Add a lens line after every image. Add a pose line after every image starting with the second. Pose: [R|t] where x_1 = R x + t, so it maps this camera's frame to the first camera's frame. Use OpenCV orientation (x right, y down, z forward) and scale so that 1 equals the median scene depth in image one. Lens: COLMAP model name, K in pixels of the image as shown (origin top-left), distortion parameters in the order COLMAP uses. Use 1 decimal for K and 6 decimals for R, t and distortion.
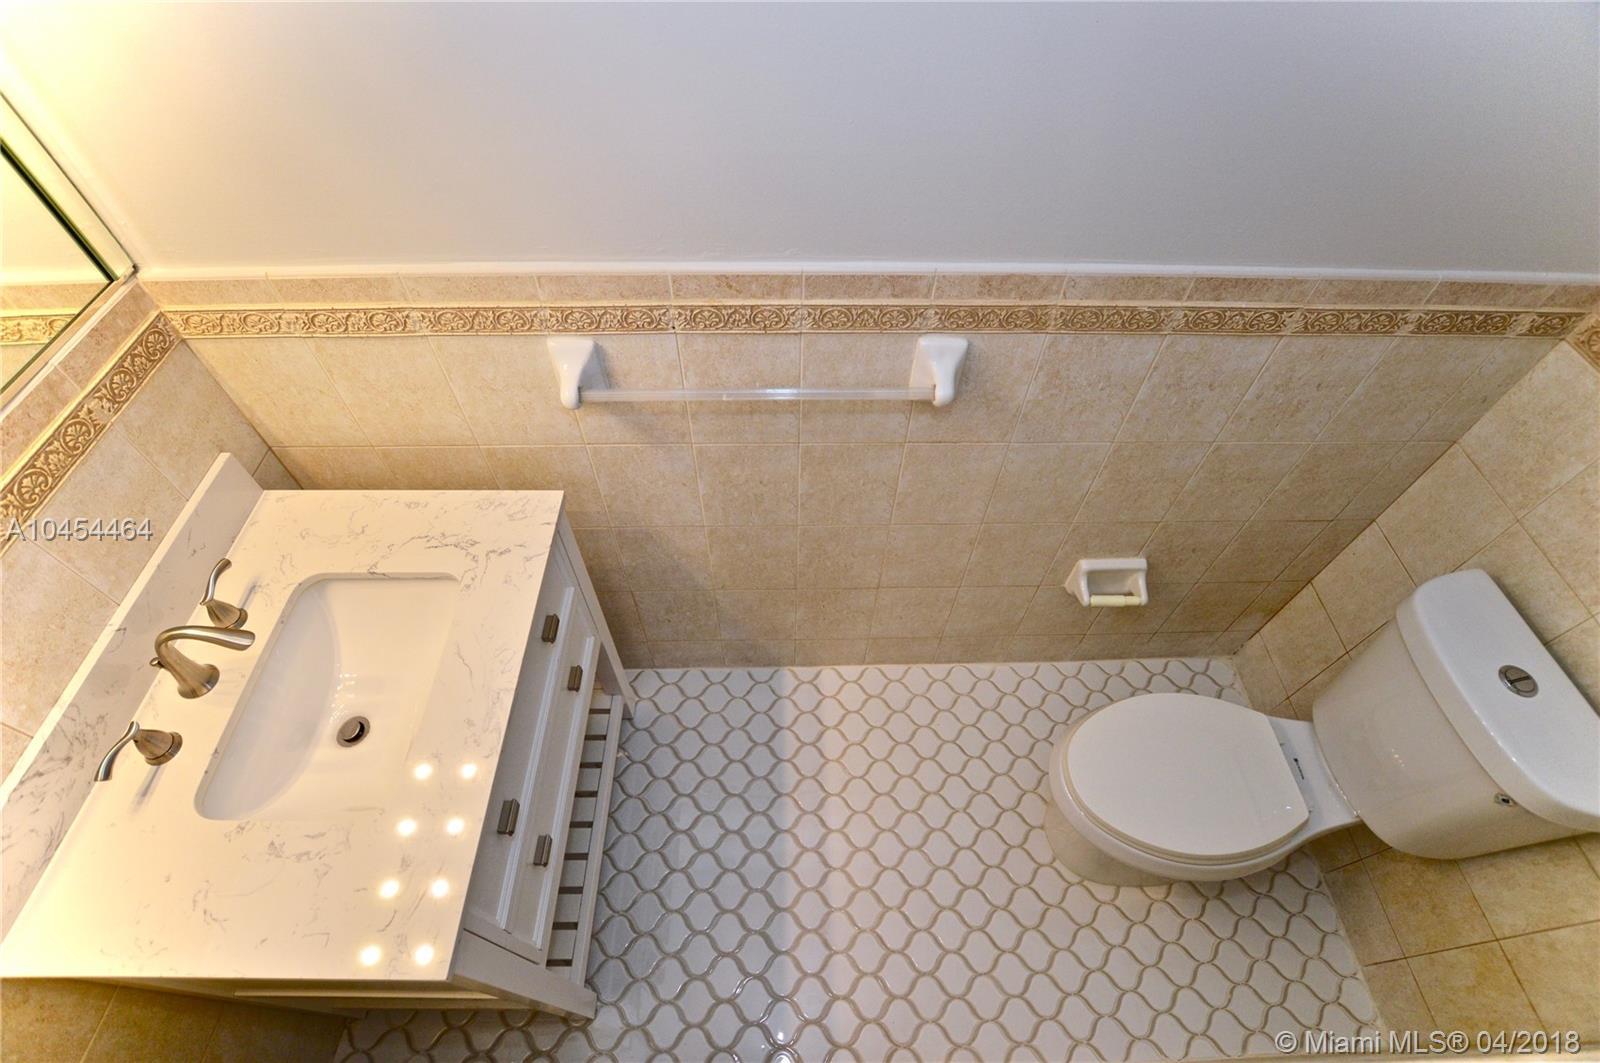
lens RADIAL K [[714.0, 0, 799.3], [0, 714.0, 528.2], [0, 0, 1]] dist [-0.033217, 0.002907]
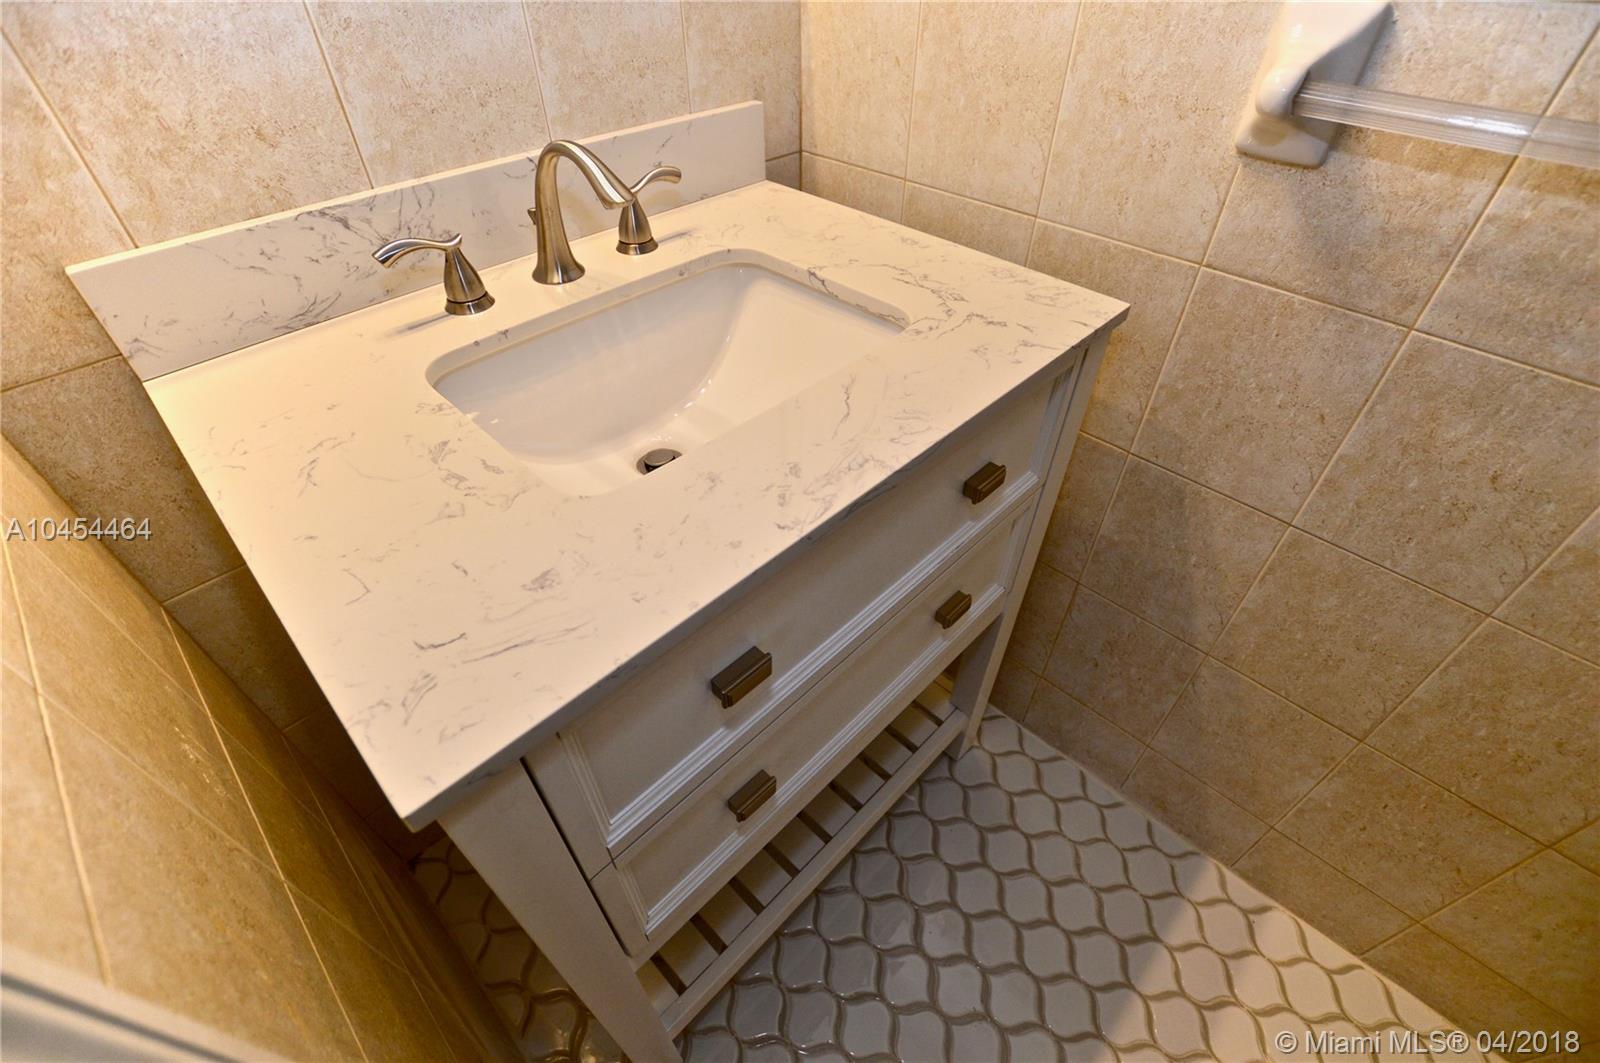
lens RADIAL K [[714.0, 0, 800.1], [0, 714.0, 528.9], [0, 0, 1]] dist [-0.033217, 0.002907]
pose [[0.703399, 0.477127, -0.526858, -0.105790], [-0.554543, 0.832051, 0.013152, 0.189036], [0.444648, 0.282914, 0.849852, 0.358950]]
